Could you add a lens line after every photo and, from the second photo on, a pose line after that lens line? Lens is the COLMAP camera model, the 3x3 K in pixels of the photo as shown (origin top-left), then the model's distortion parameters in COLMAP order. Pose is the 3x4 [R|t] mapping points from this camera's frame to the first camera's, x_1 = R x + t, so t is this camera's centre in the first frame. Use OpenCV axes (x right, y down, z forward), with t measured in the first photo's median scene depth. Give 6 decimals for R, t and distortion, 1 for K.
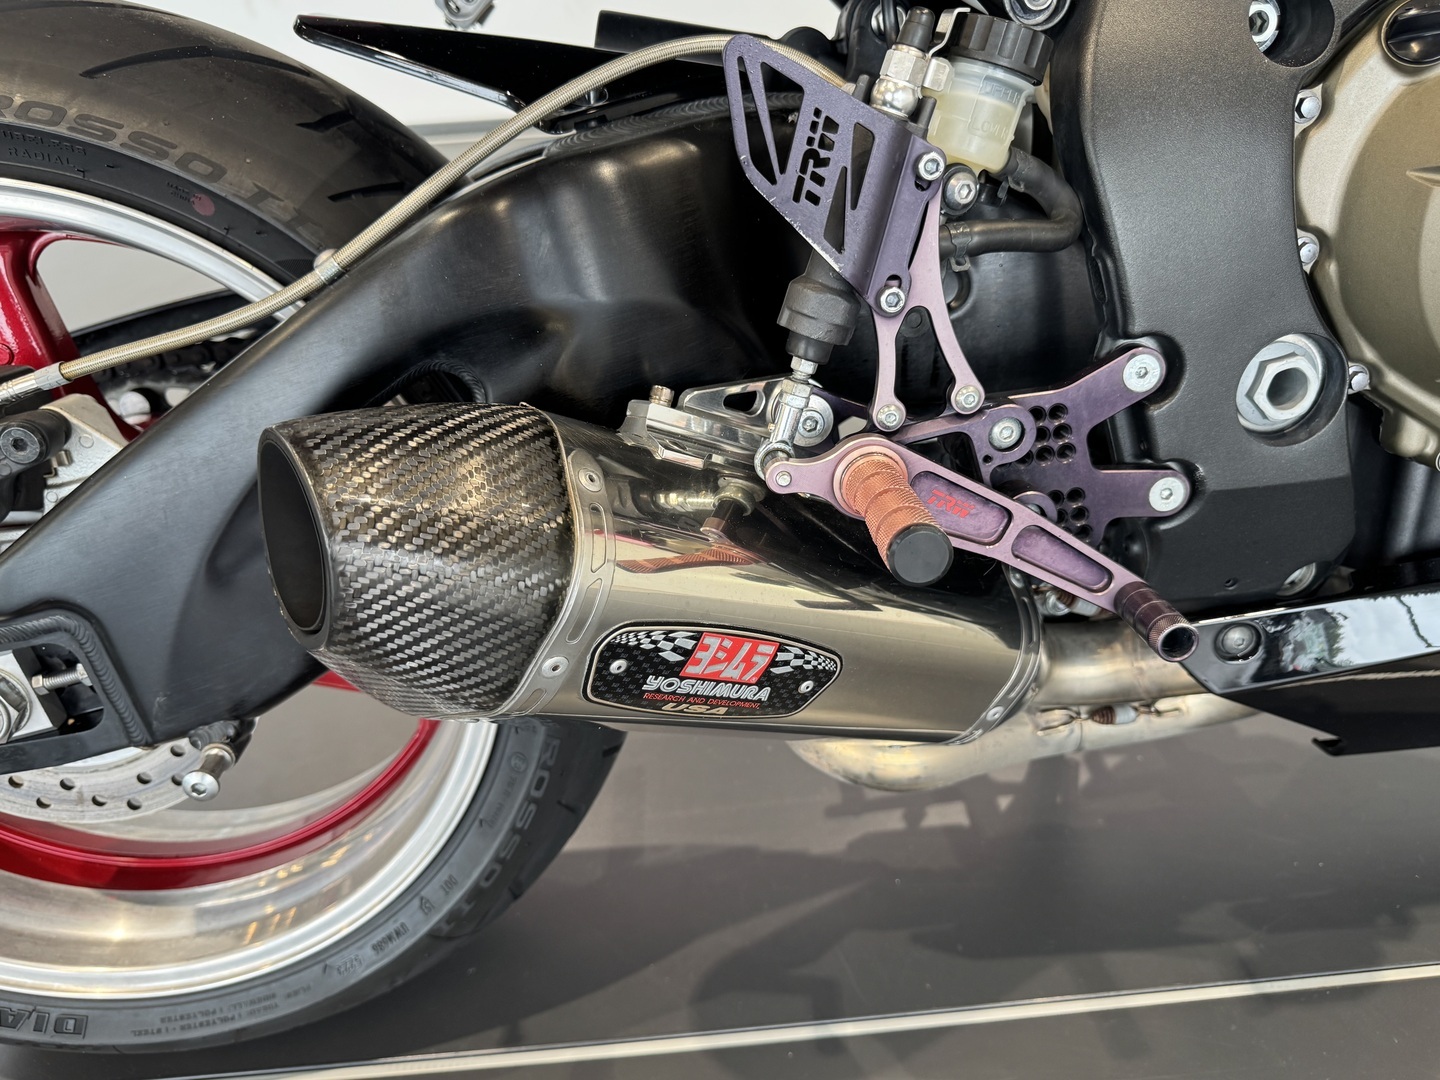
lens RADIAL K [[1108.7, 0, 720.0], [0, 1108.7, 540.0], [0, 0, 1]] dist [-0.005182, -0.006951]
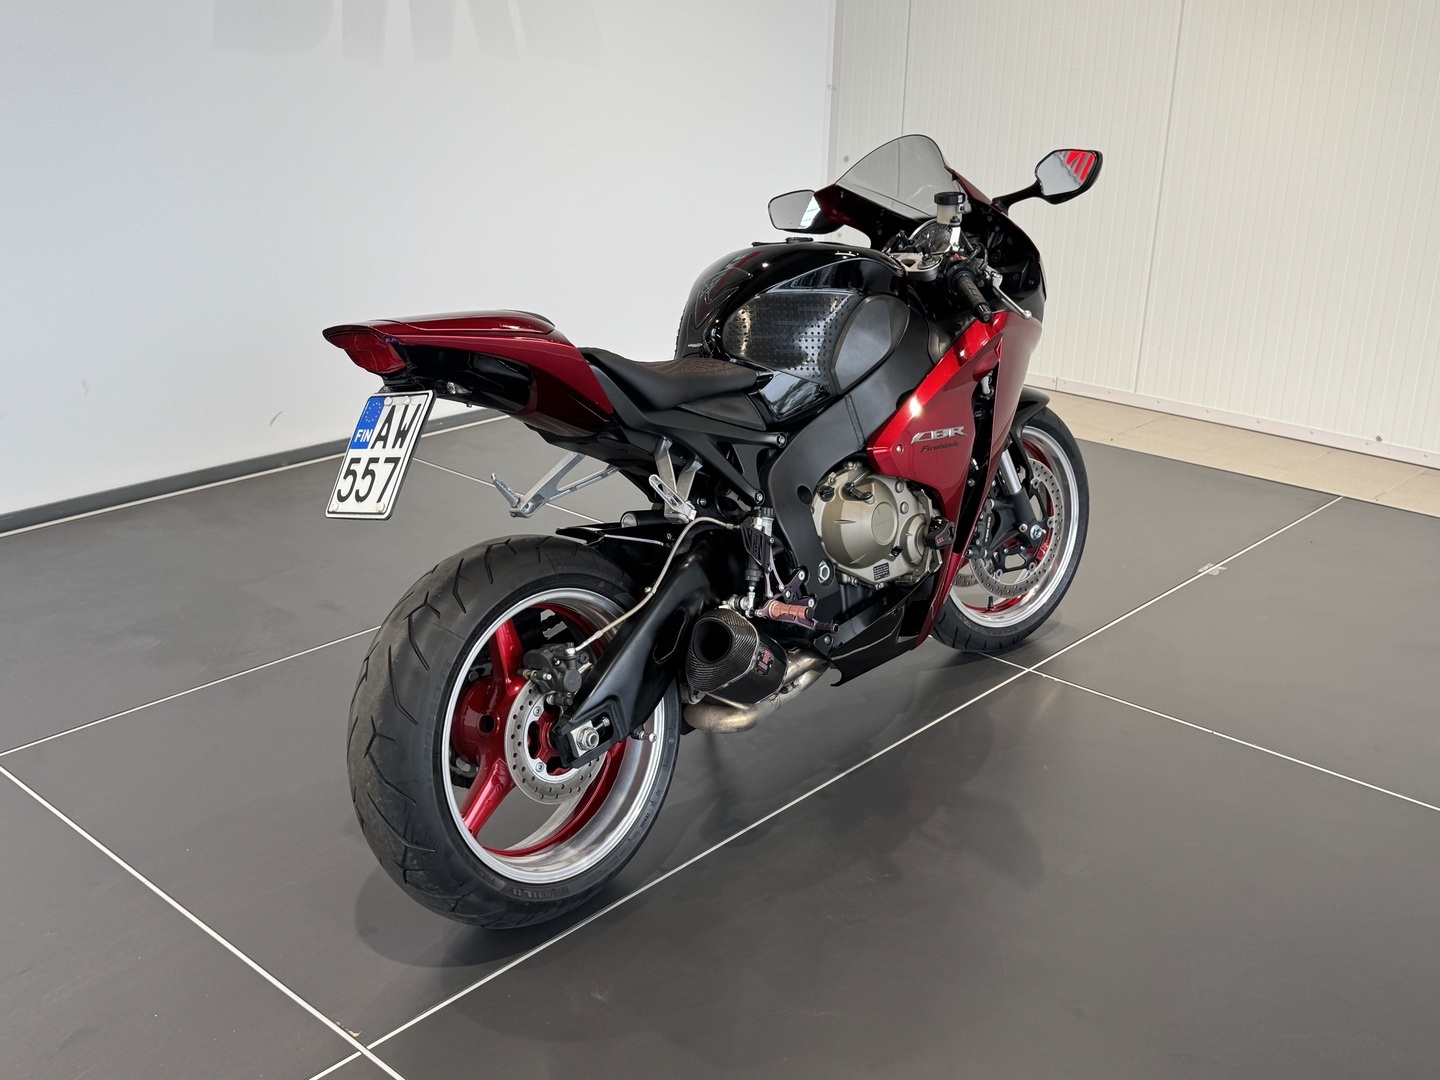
lens RADIAL K [[1767.9, 0, 720.0], [0, 1767.9, 540.0], [0, 0, 1]] dist [-0.549595, -0.004744]
pose [[0.702169, -0.192439, 0.685512, -4.478205], [0.364438, 0.924243, -0.113837, 0.386203], [-0.611673, 0.329760, 0.719107, -3.737475]]
